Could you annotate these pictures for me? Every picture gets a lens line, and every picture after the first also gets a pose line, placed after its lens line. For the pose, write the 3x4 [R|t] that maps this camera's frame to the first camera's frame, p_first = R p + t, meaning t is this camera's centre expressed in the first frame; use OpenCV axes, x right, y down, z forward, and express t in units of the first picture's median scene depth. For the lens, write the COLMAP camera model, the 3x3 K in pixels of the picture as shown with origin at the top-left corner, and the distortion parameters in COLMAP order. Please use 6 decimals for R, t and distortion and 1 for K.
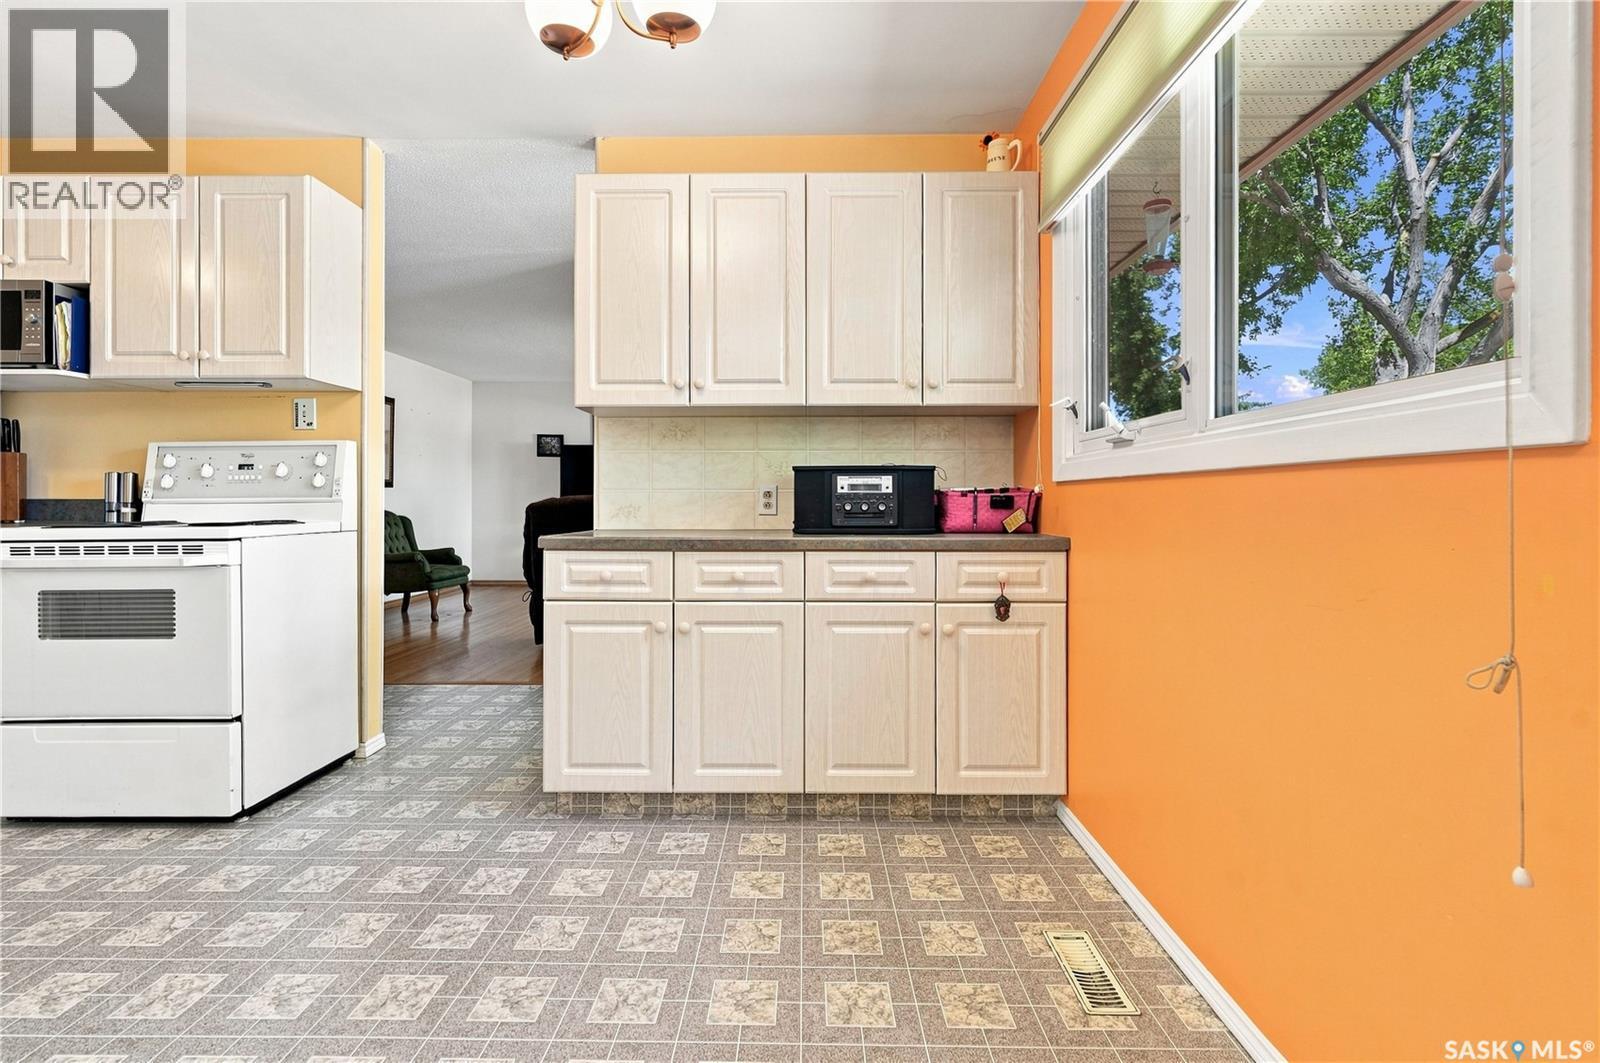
lens RADIAL K [[732.4, 0, 792.4], [0, 732.4, 502.2], [0, 0, 1]] dist [-0.002365, 0.000237]
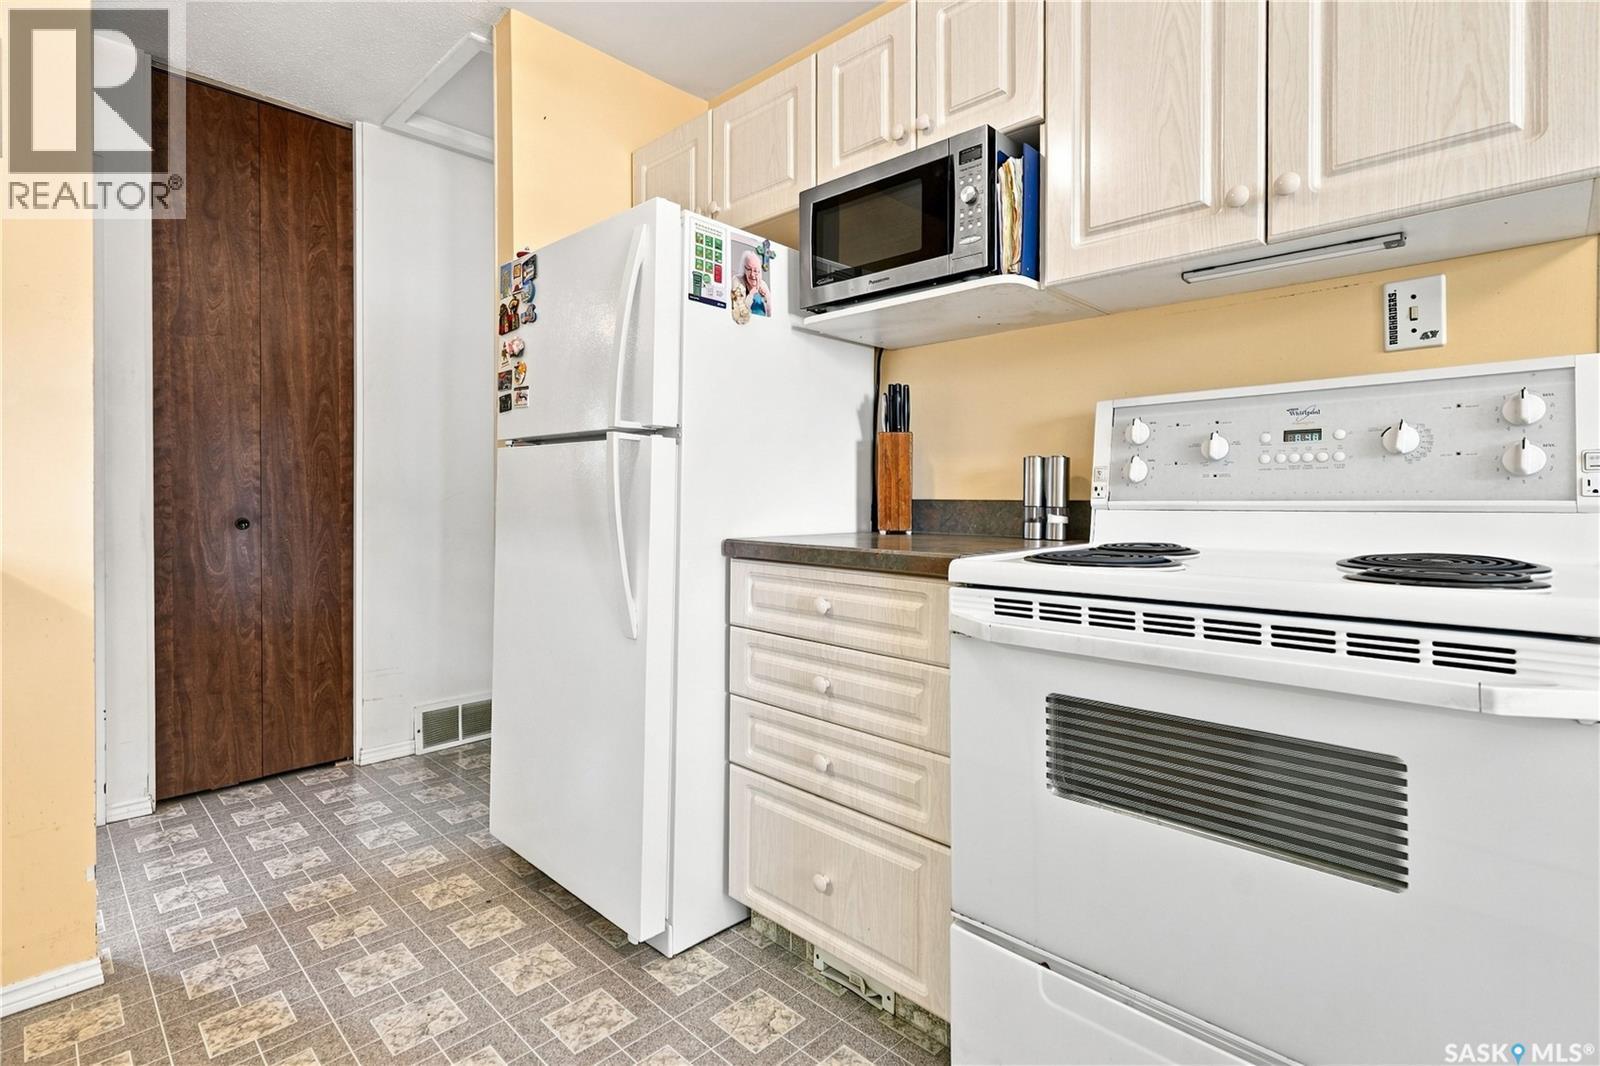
lens RADIAL K [[761.4, 0, 807.5], [0, 761.4, 495.4], [0, 0, 1]] dist [-0.001007, 0.001906]
pose [[0.720354, 0.000606, -0.693606, -0.679704], [-0.002270, 0.999996, -0.001484, -0.007986], [0.693603, 0.002644, 0.720353, 0.448601]]
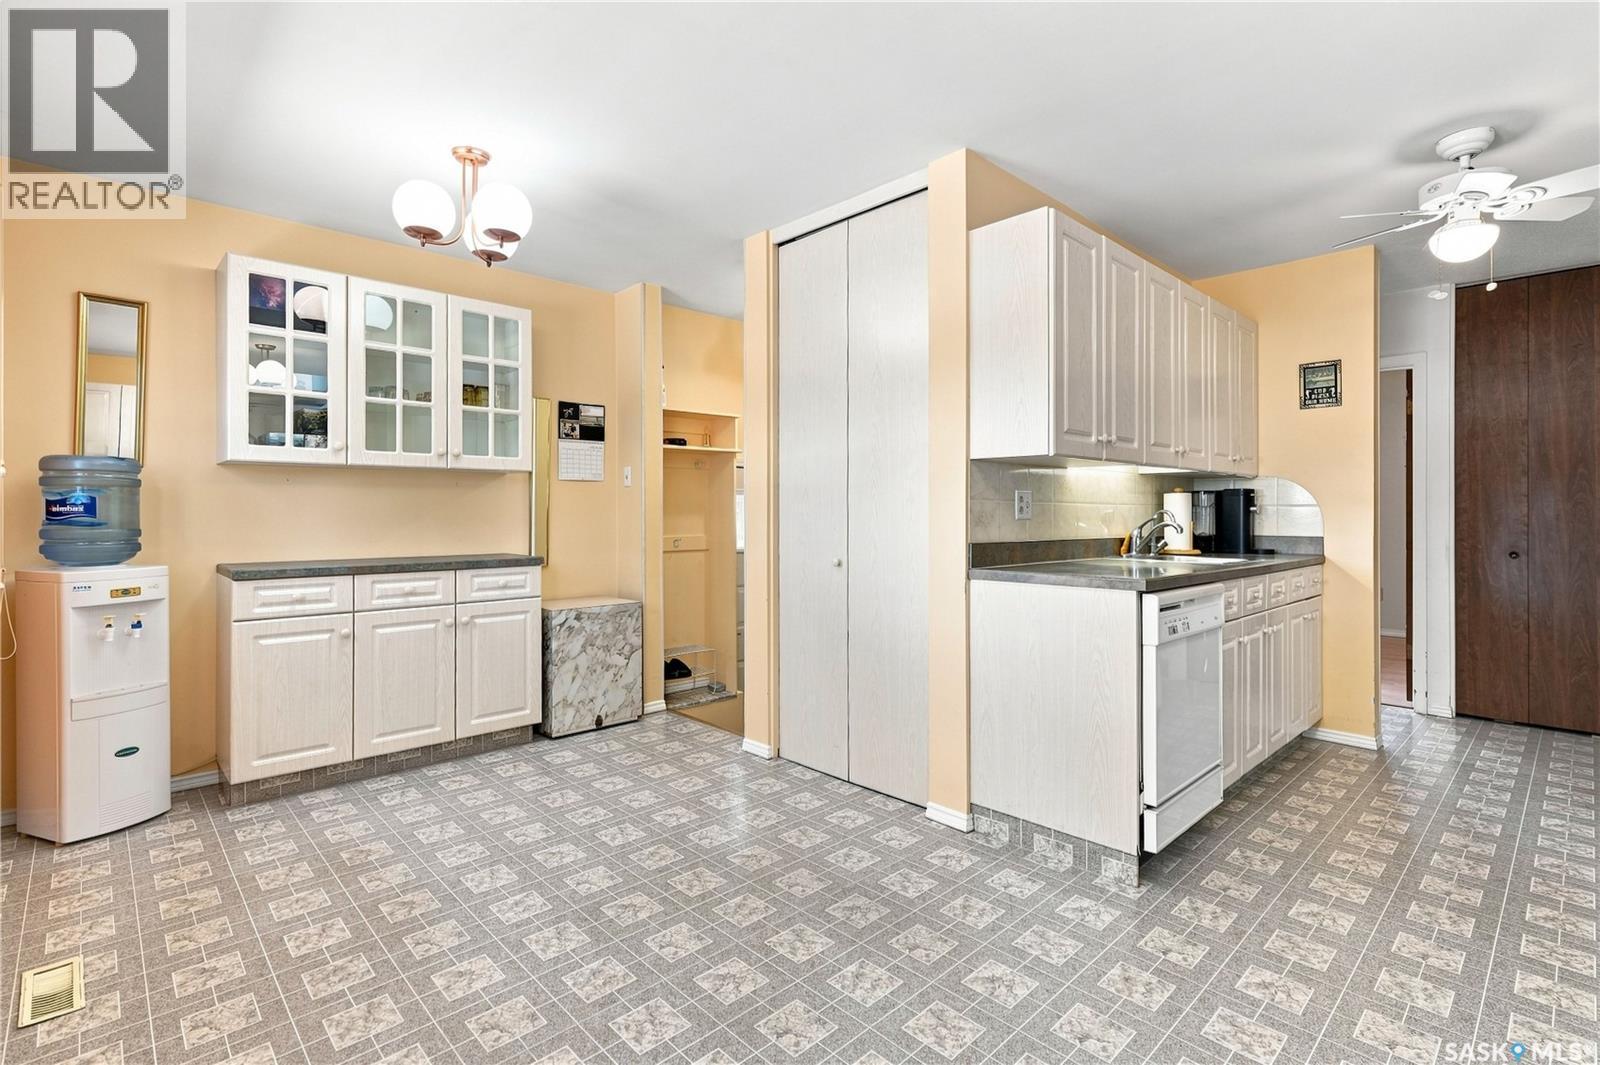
lens RADIAL K [[761.4, 0, 794.6], [0, 761.4, 511.1], [0, 0, 1]] dist [-0.001007, 0.001906]
pose [[-0.722258, -0.001329, -0.691622, 0.234273], [-0.002715, 0.999996, 0.000914, -0.057805], [0.691618, 0.002538, -0.722259, 0.765107]]
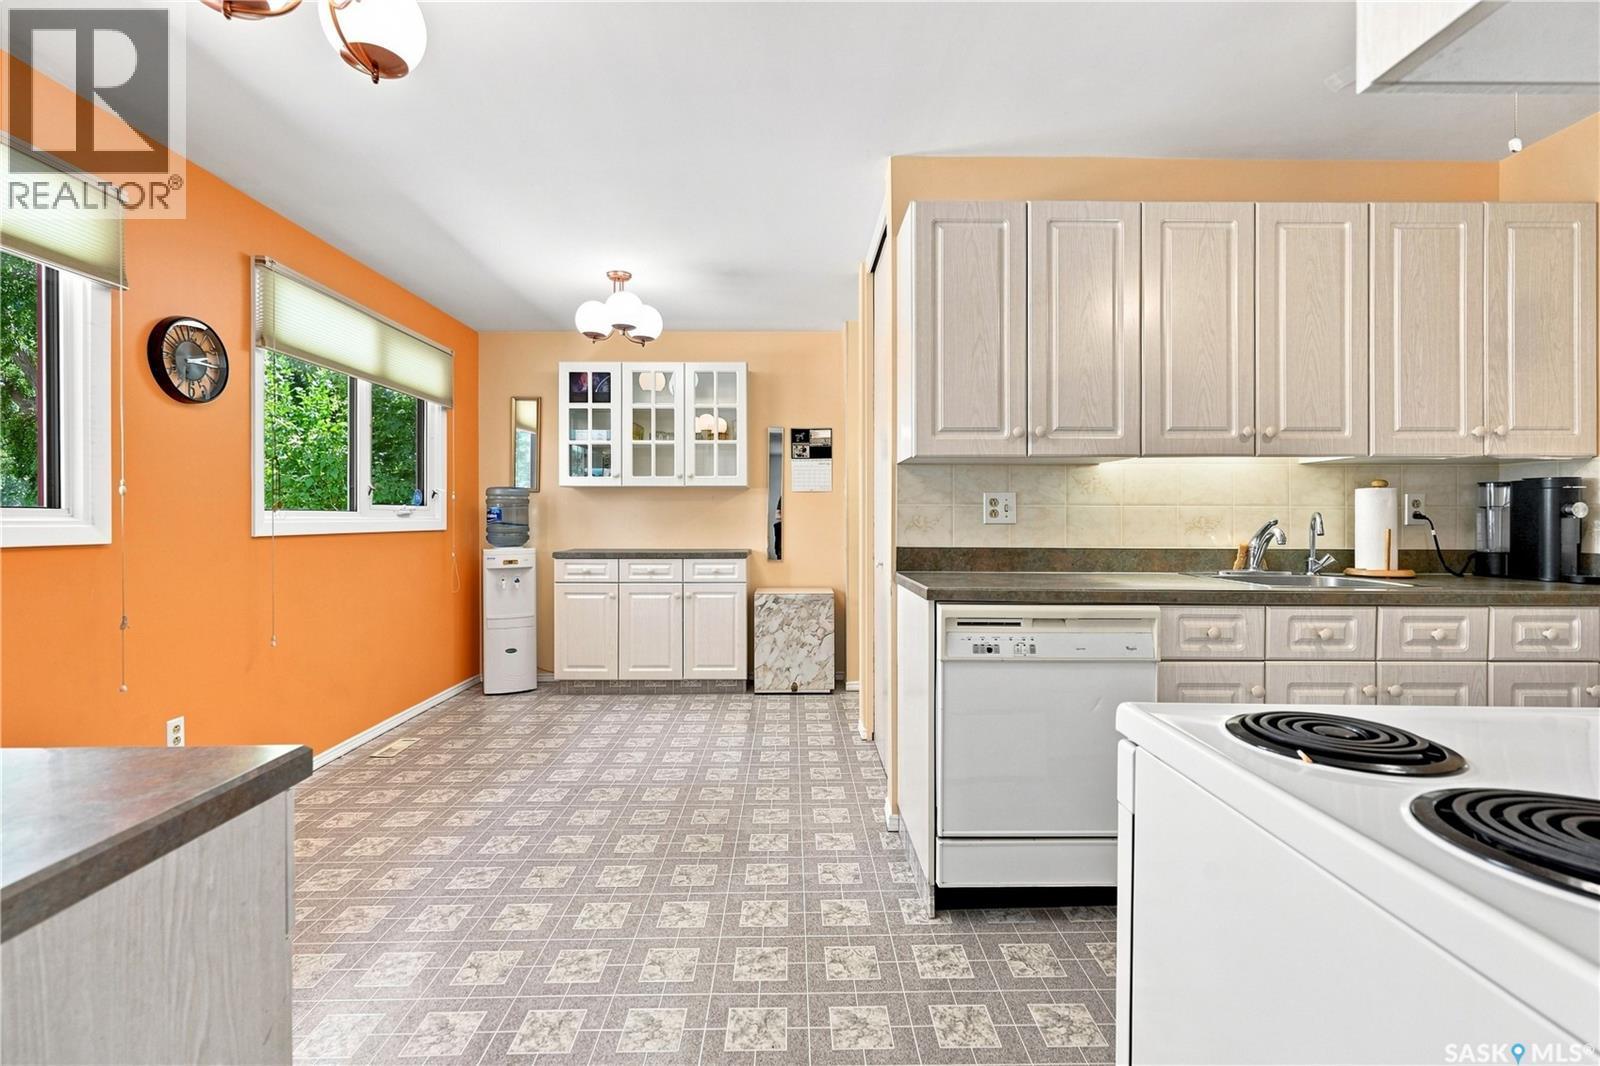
lens RADIAL K [[732.4, 0, 790.6], [0, 732.4, 520.8], [0, 0, 1]] dist [-0.002365, 0.000237]
pose [[-0.999977, 0.000228, -0.006798, -0.509185], [0.000188, 0.999983, 0.005859, -0.055309], [0.006799, 0.005857, -0.999960, 1.190936]]
